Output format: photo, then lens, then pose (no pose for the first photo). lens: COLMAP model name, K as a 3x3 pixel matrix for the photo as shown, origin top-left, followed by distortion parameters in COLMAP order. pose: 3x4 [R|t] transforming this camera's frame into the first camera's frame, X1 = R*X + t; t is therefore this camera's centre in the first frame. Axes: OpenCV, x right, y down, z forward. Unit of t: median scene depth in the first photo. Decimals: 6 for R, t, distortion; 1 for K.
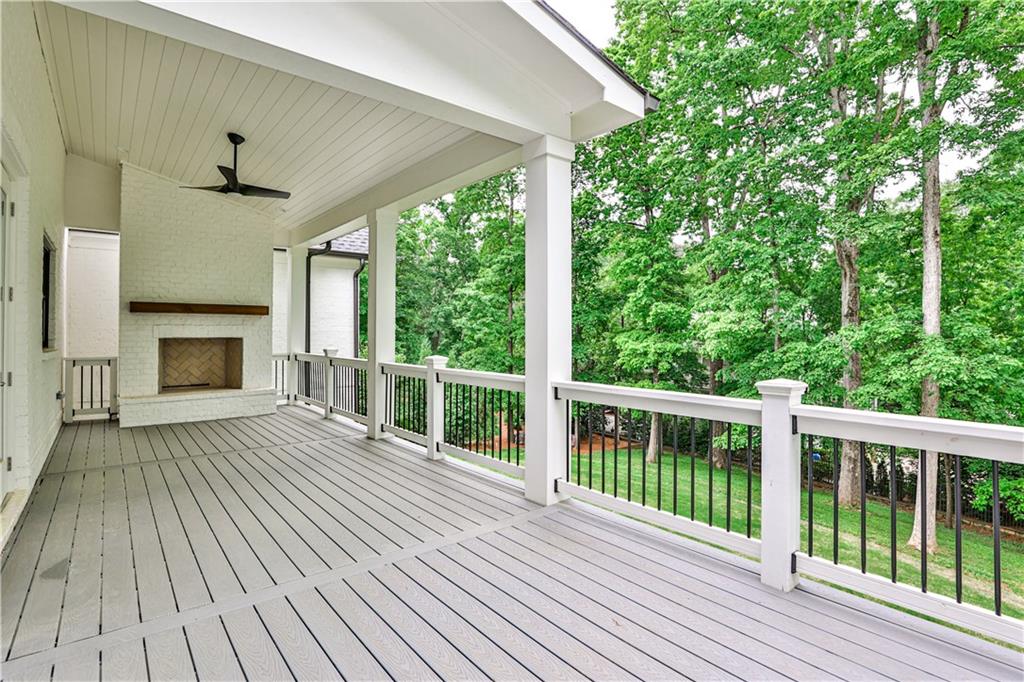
lens RADIAL K [[510.3, 0, 516.5], [0, 510.3, 321.3], [0, 0, 1]] dist [-0.030552, 0.001471]
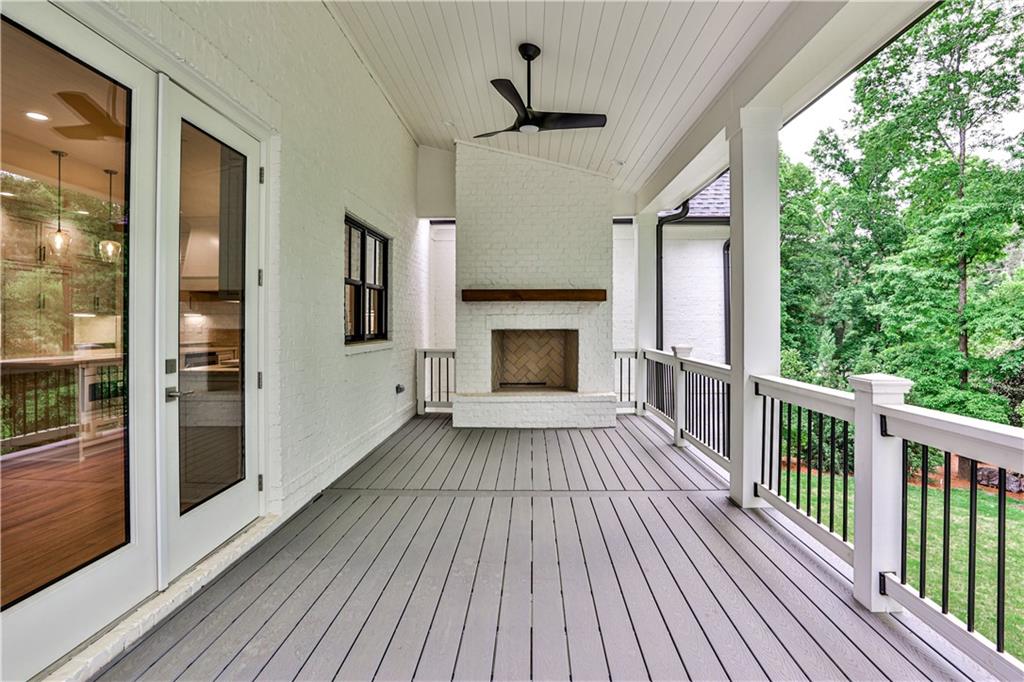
lens RADIAL K [[510.3, 0, 516.5], [0, 510.3, 321.3], [0, 0, 1]] dist [-0.030552, 0.001471]
pose [[0.749205, -0.004708, -0.662321, -0.069372], [0.016821, 0.999787, 0.011921, 0.007591], [0.662124, -0.020072, 0.749125, 0.313314]]
